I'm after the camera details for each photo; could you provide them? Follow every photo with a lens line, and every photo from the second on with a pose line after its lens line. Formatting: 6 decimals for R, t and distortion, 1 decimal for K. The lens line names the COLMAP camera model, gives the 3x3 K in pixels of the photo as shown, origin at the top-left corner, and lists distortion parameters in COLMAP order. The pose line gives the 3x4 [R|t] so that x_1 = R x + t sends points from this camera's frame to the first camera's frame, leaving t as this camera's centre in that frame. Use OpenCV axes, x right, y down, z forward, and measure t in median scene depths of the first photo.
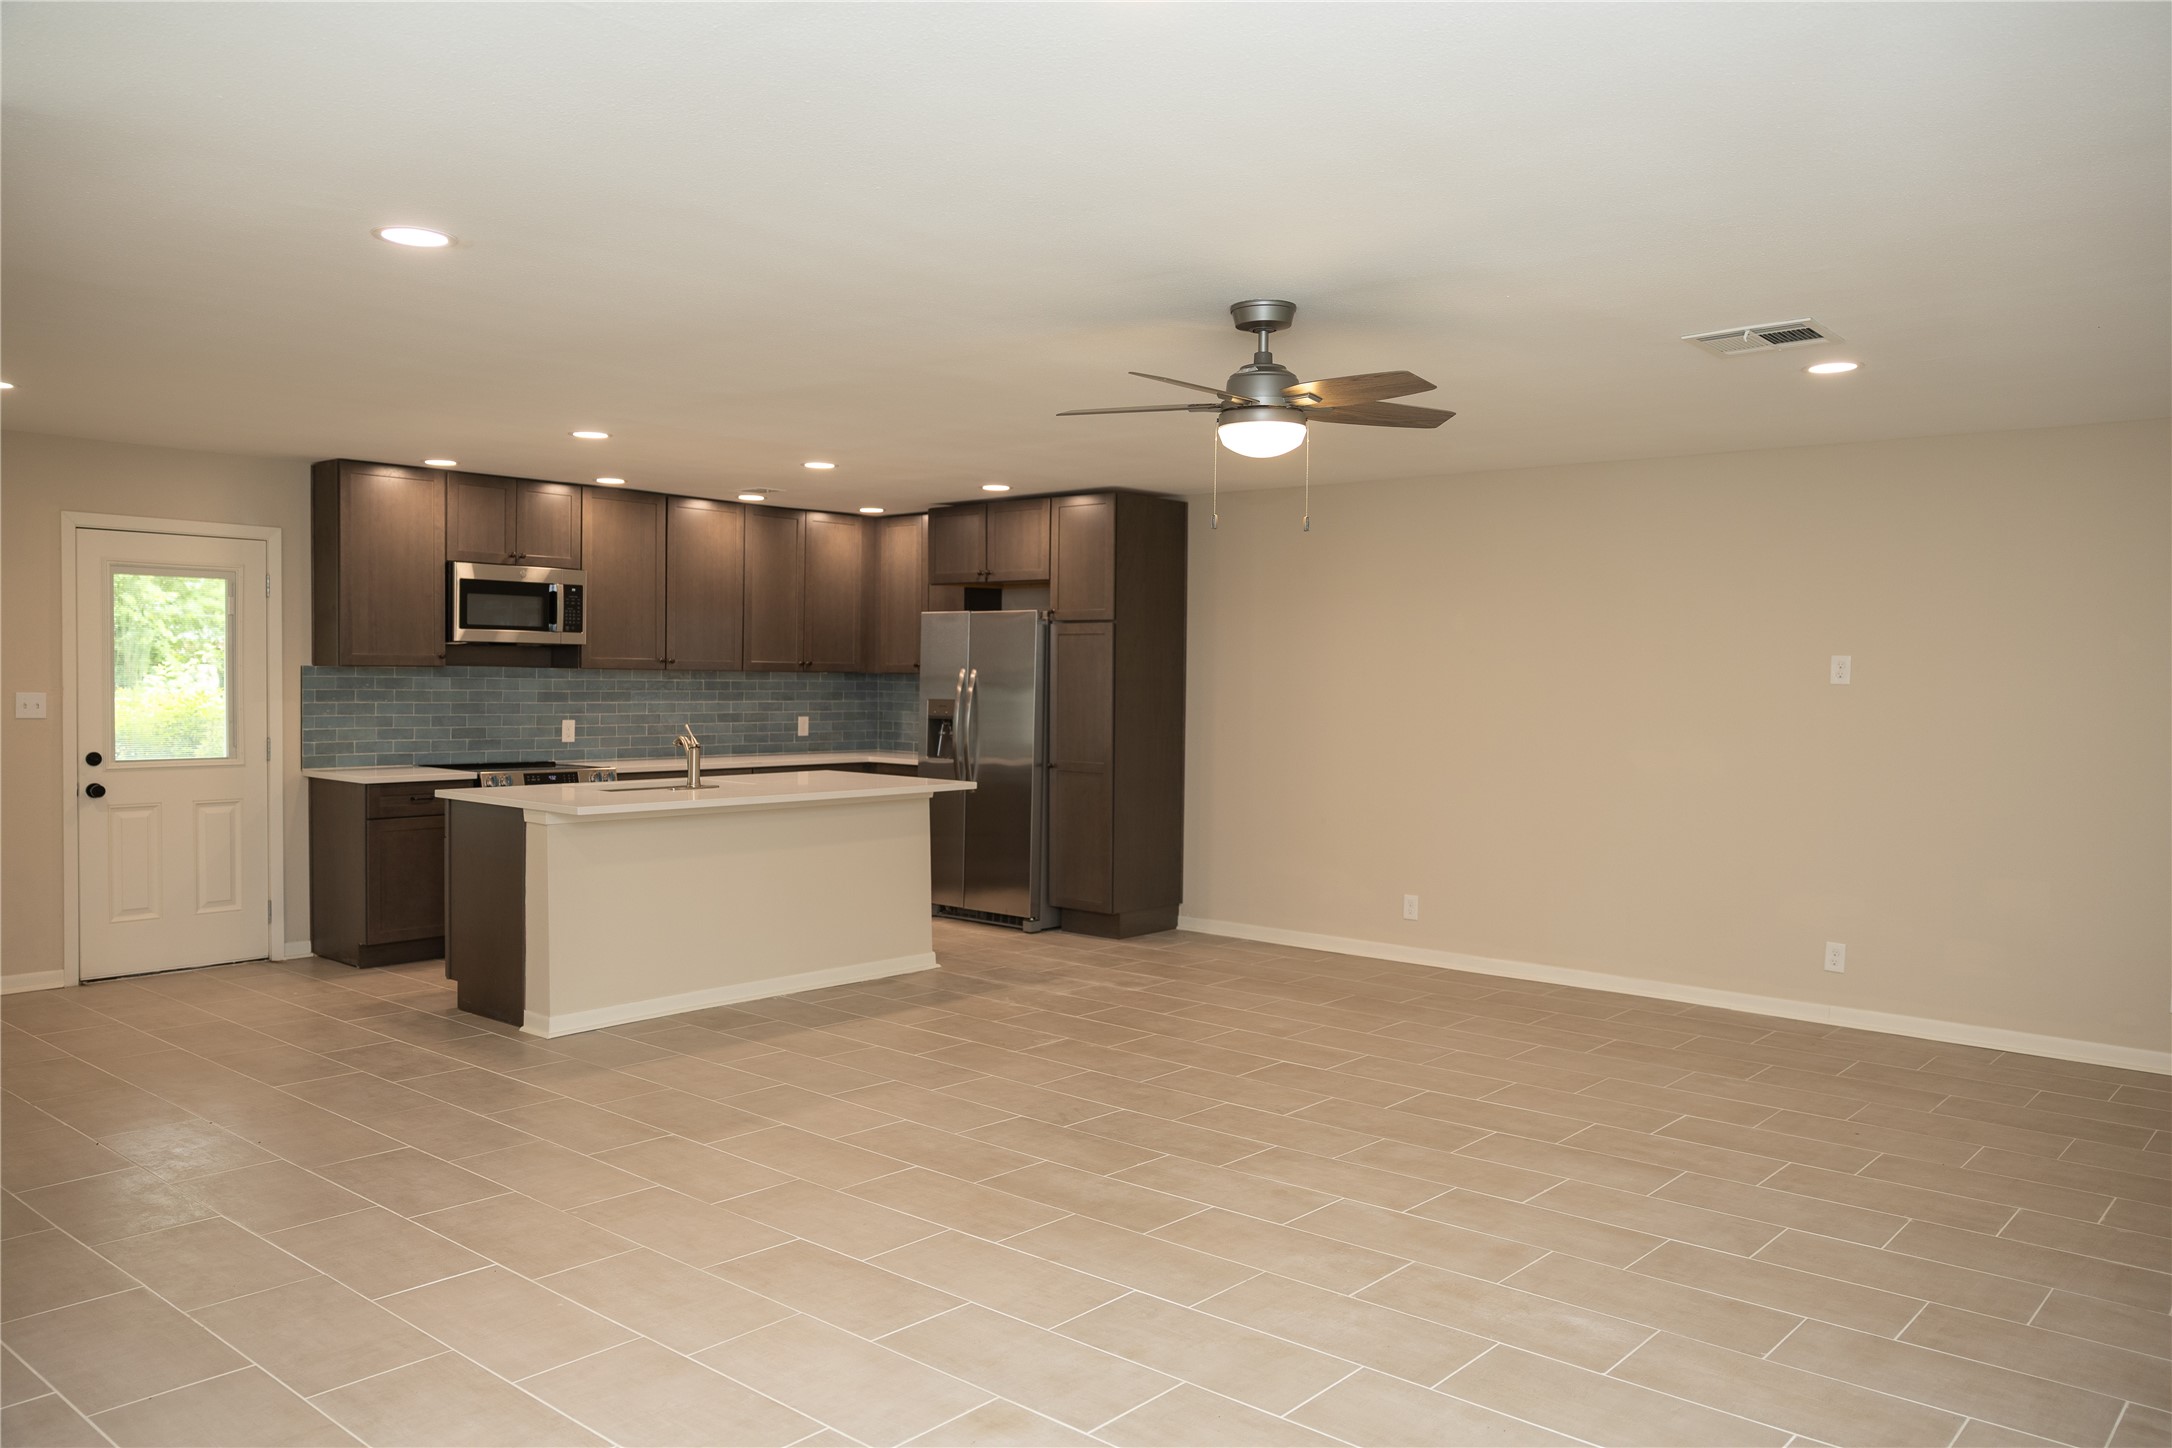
lens RADIAL K [[1570.0, 0, 1091.0], [0, 1570.0, 716.9], [0, 0, 1]] dist [-0.040626, 0.042364]
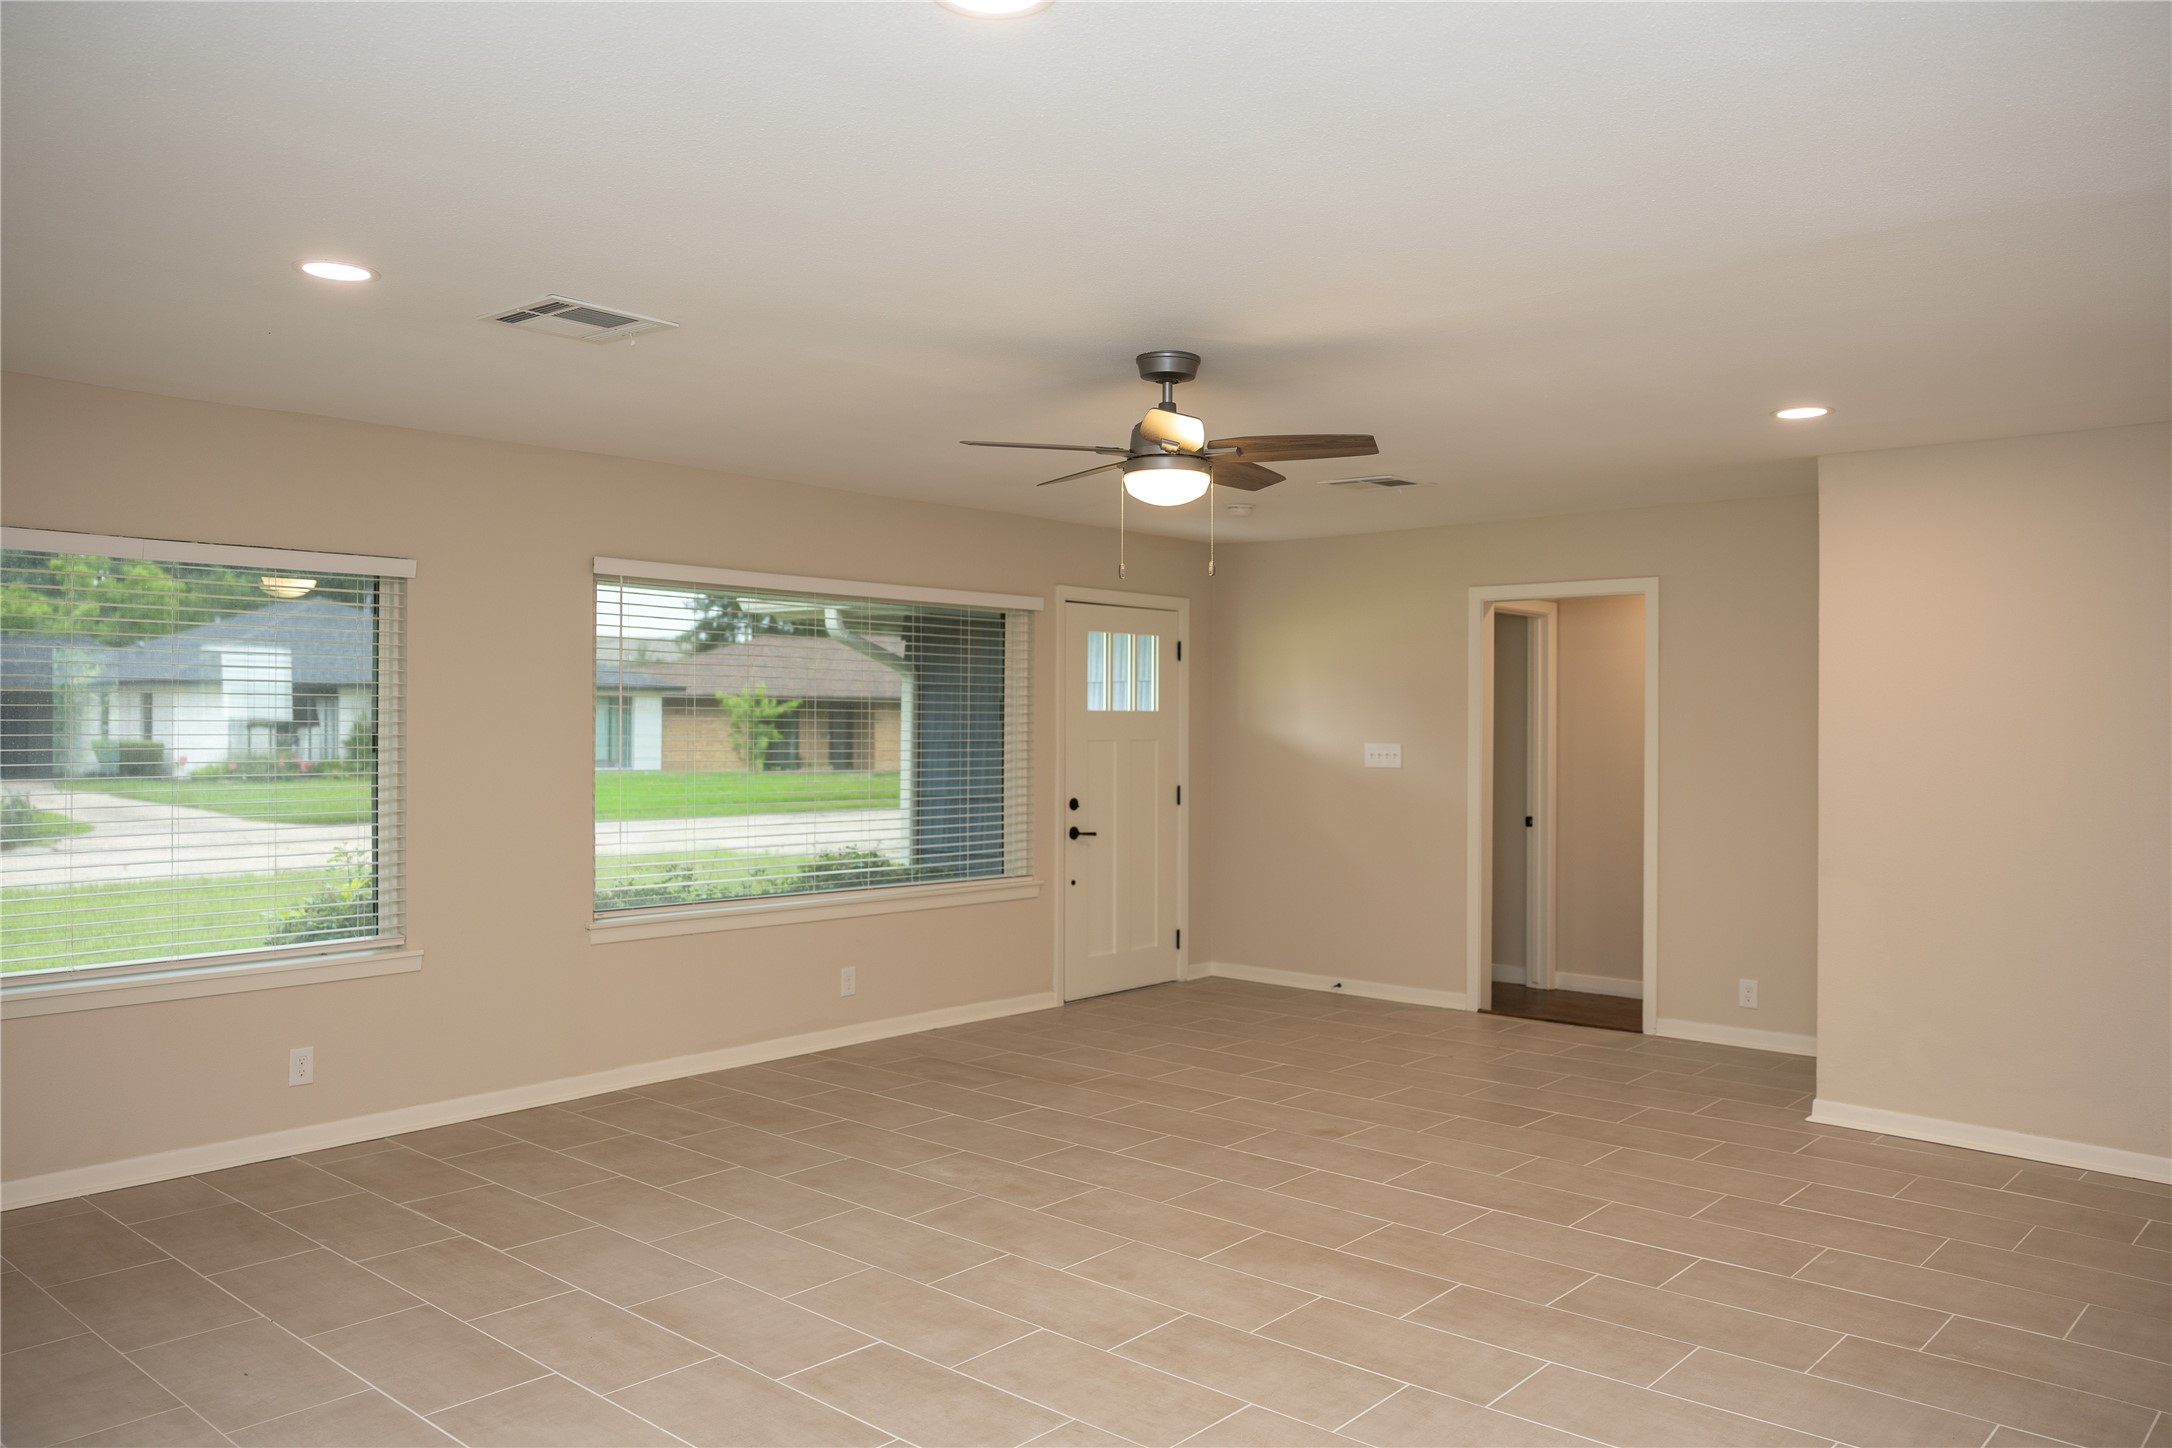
lens RADIAL K [[1570.0, 0, 1091.0], [0, 1570.0, 716.9], [0, 0, 1]] dist [-0.040626, 0.042364]
pose [[-0.999723, -0.016390, 0.016875, 0.082764], [-0.016050, 0.999669, 0.020101, -0.029450], [-0.017199, 0.019825, -0.999656, 1.213050]]
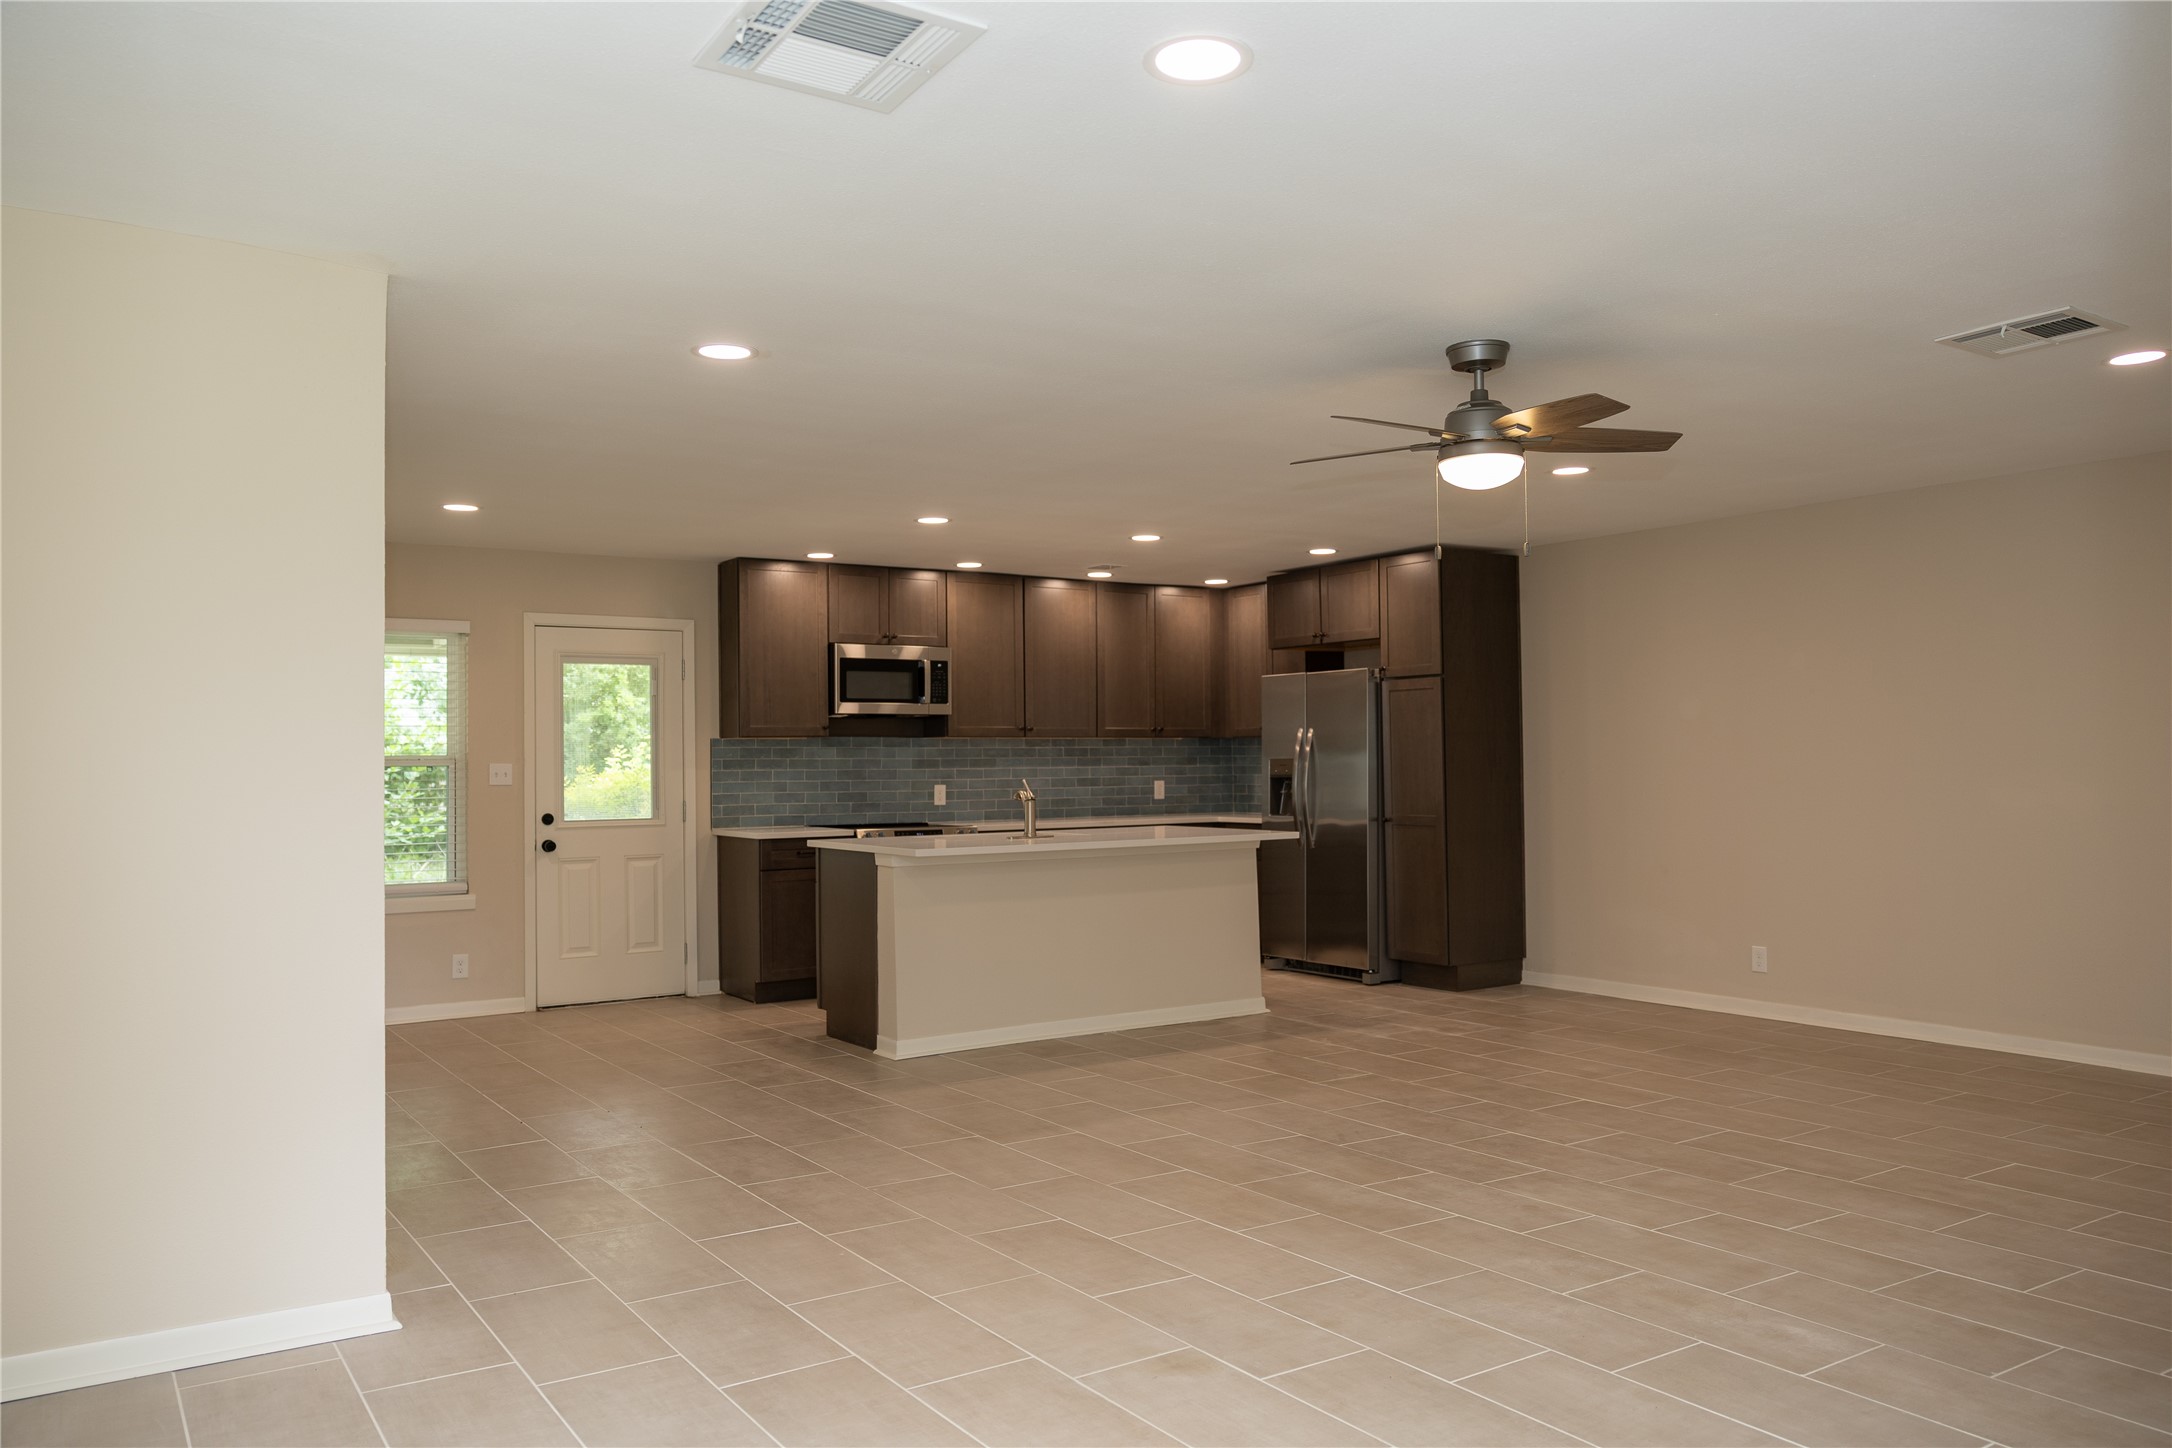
lens RADIAL K [[1570.0, 0, 1091.0], [0, 1570.0, 716.9], [0, 0, 1]] dist [-0.040626, 0.042364]
pose [[0.963542, -0.031230, -0.265728, 0.078791], [0.016268, 0.998165, -0.058320, 0.026014], [0.267062, 0.051871, 0.962282, -0.041339]]
